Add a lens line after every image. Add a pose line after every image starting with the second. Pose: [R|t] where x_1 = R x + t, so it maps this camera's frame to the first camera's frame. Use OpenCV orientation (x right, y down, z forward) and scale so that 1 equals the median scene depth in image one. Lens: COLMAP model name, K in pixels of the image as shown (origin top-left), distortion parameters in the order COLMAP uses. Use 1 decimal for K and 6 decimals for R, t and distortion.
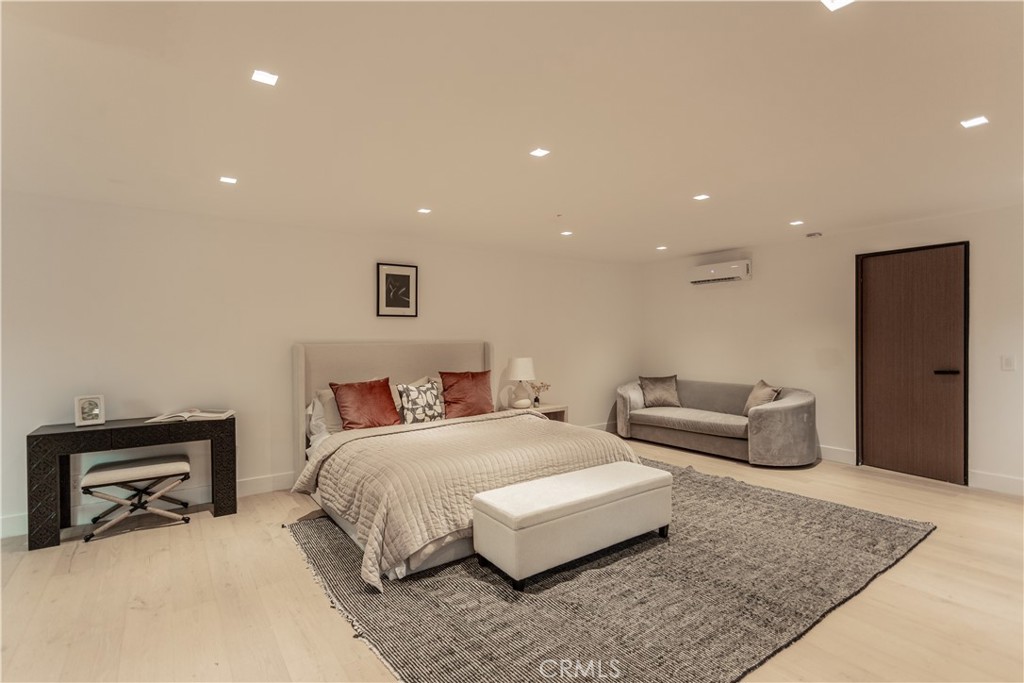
lens RADIAL K [[485.9, 0, 506.9], [0, 485.9, 340.9], [0, 0, 1]] dist [0.000940, 0.001870]
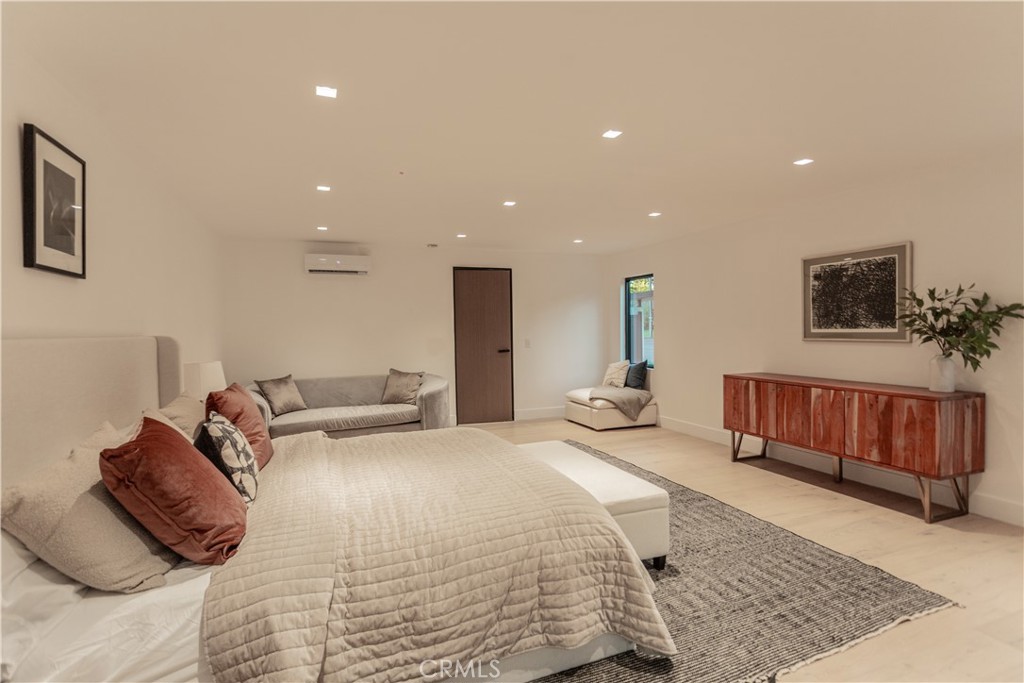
lens RADIAL K [[485.9, 0, 506.9], [0, 485.9, 340.9], [0, 0, 1]] dist [0.000940, 0.001870]
pose [[0.242174, -0.019844, 0.970030, -0.587056], [0.022892, 0.999629, 0.014734, 0.008908], [-0.969963, 0.018638, 0.242538, 0.609227]]
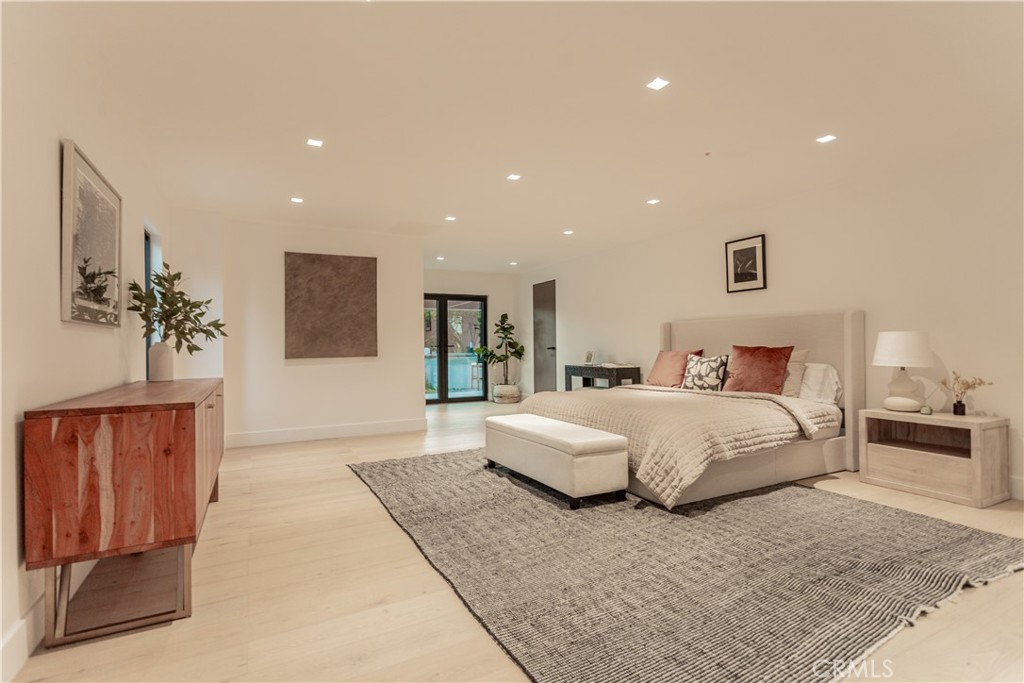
lens RADIAL K [[485.9, 0, 506.9], [0, 485.9, 340.9], [0, 0, 1]] dist [0.000940, 0.001870]
pose [[-0.131972, -0.001758, -0.991252, 0.916668], [0.004138, 0.999989, -0.002325, 0.058276], [0.991245, -0.004408, -0.131963, 0.721216]]
